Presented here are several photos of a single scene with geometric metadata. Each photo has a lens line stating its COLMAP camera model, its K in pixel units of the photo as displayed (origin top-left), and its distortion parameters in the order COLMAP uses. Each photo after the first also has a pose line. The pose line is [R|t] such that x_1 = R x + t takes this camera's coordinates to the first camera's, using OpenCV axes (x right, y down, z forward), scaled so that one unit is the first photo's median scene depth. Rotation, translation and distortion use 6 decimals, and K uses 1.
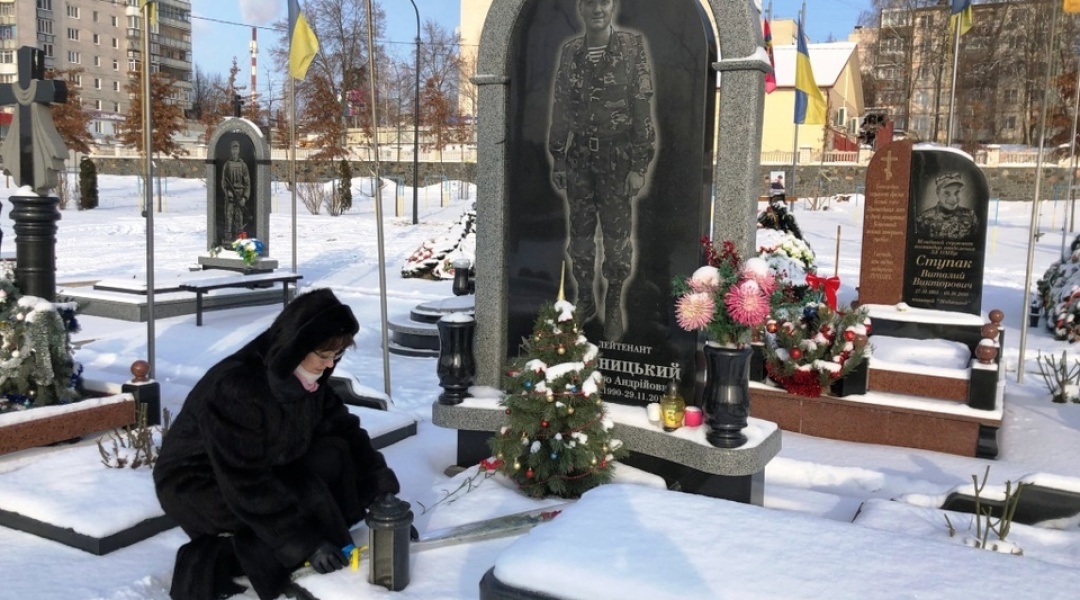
lens RADIAL K [[890.2, 0, 540.0], [0, 890.2, 292.9], [0, 0, 1]] dist [0.027710, 0.006701]
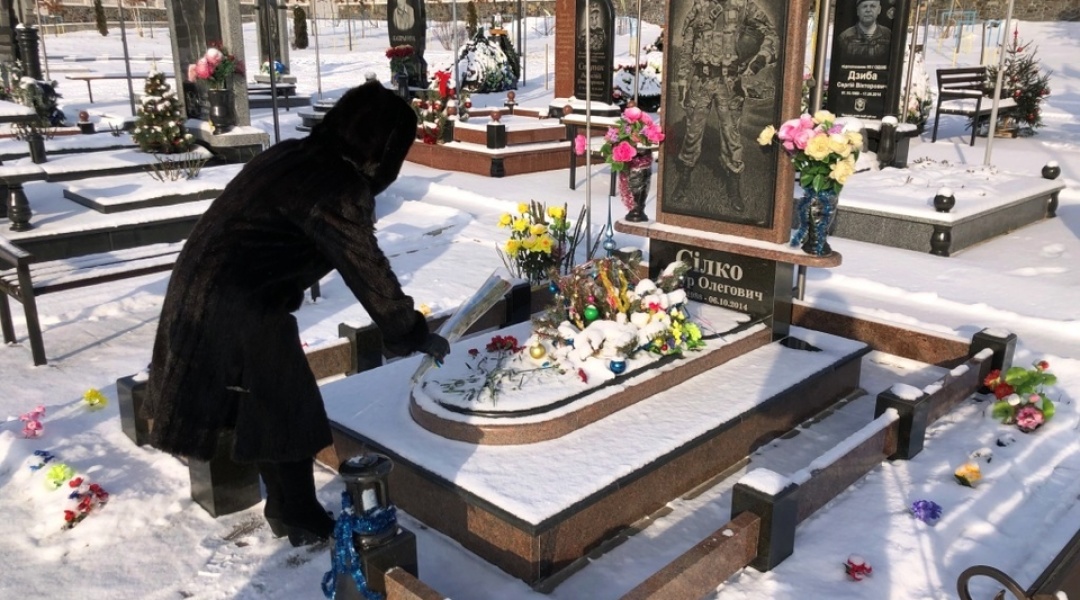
lens RADIAL K [[890.2, 0, 540.9], [0, 890.2, 300.4], [0, 0, 1]] dist [0.027710, 0.006701]
pose [[0.951879, 0.069352, -0.298525, 1.058048], [-0.014762, 0.983305, 0.181365, 0.099350], [0.306119, -0.168231, 0.937011, -0.596623]]
